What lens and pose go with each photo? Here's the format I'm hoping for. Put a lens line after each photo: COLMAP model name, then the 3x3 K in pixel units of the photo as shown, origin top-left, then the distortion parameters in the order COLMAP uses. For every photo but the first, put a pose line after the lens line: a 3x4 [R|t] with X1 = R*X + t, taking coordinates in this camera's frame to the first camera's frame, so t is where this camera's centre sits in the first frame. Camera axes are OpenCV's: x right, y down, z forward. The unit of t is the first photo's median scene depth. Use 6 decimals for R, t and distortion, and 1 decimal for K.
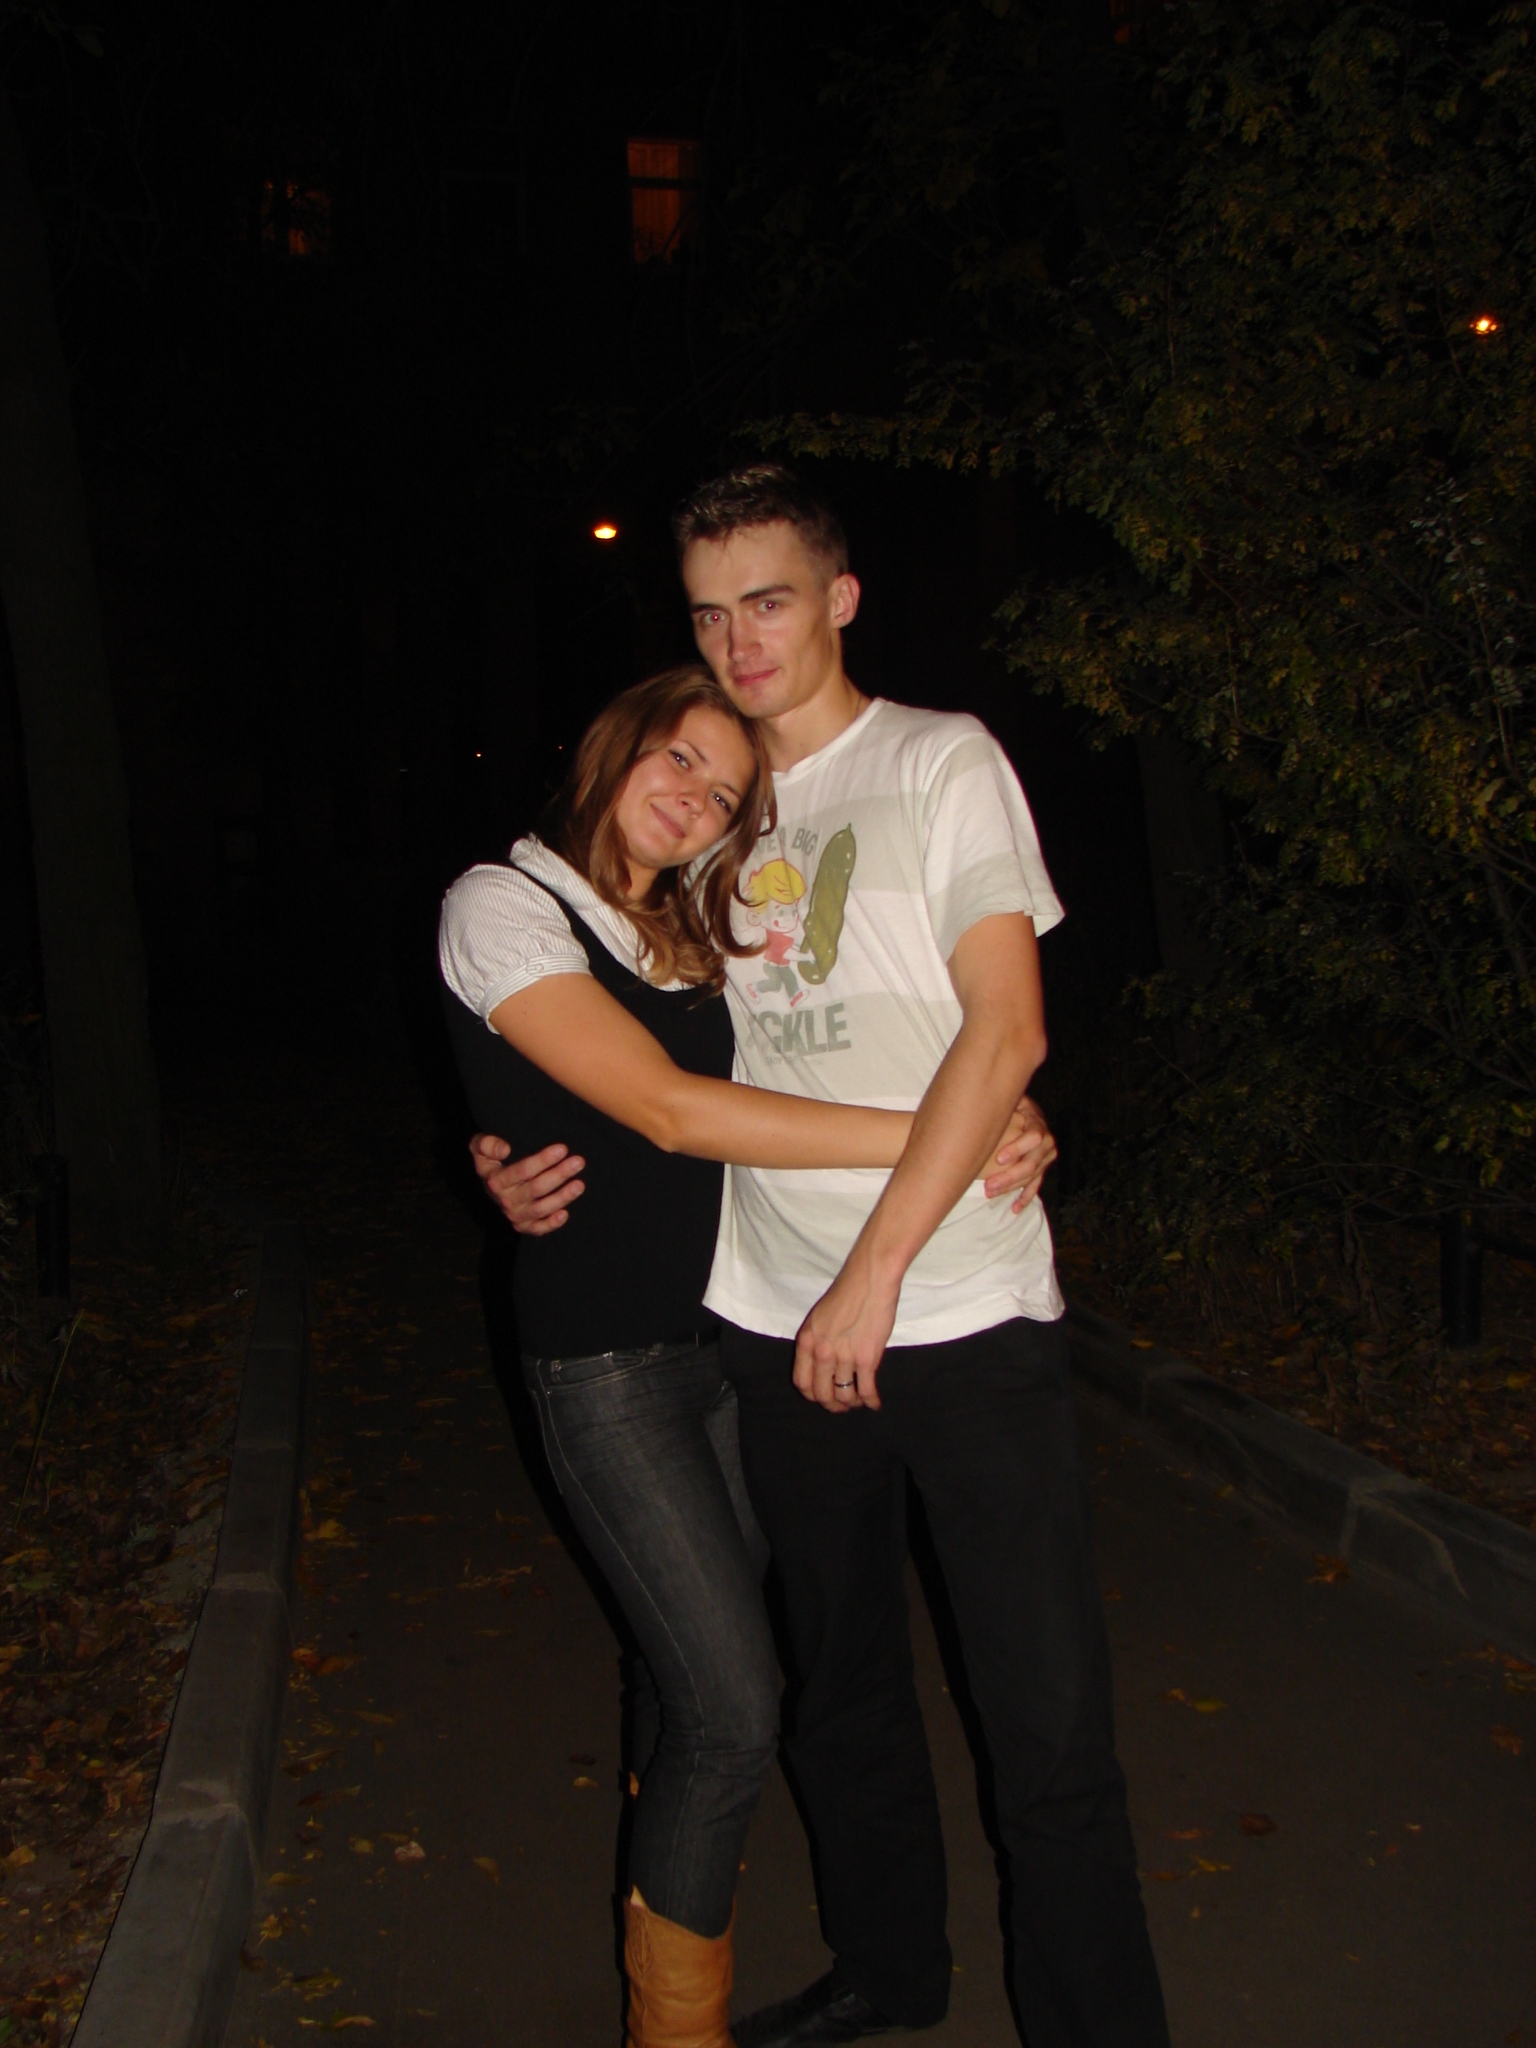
lens RADIAL K [[2453.2, 0, 768.0], [0, 2453.2, 1024.0], [0, 0, 1]] dist [-0.063735, 0.011170]
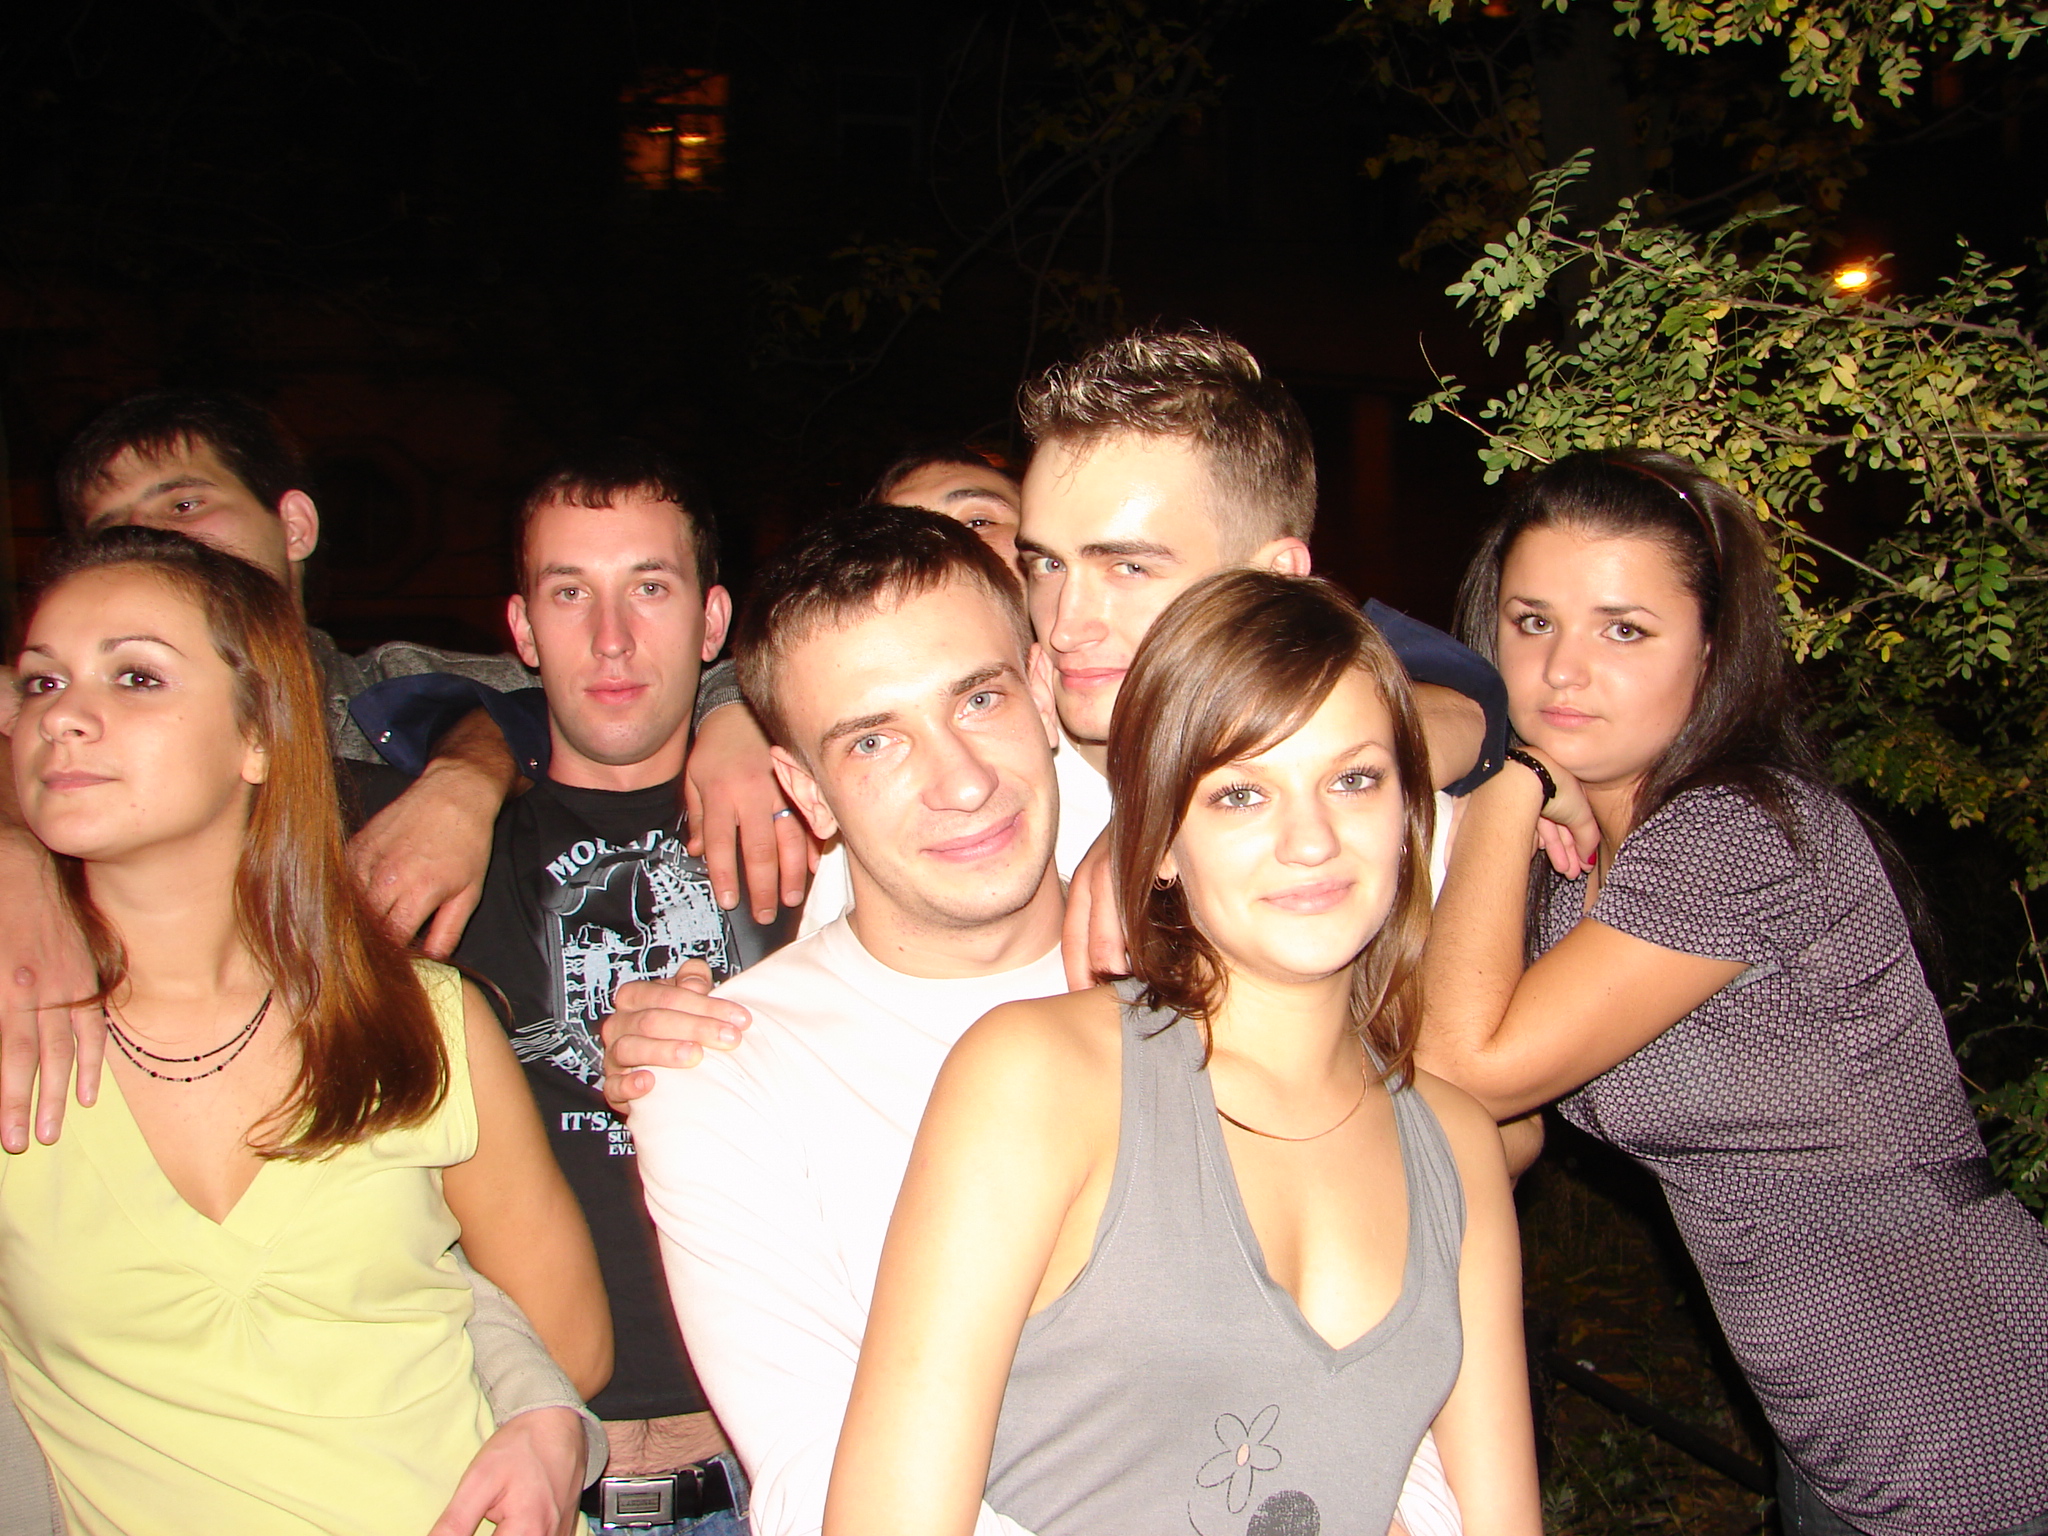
lens RADIAL K [[2209.0, 0, 1024.0], [0, 2209.0, 768.0], [0, 0, 1]] dist [-0.155869, 0.175672]
pose [[0.997285, 0.021603, -0.070405, 0.053214], [-0.026927, 0.996777, -0.075564, -0.074798], [0.068546, 0.077254, 0.994652, 0.673114]]
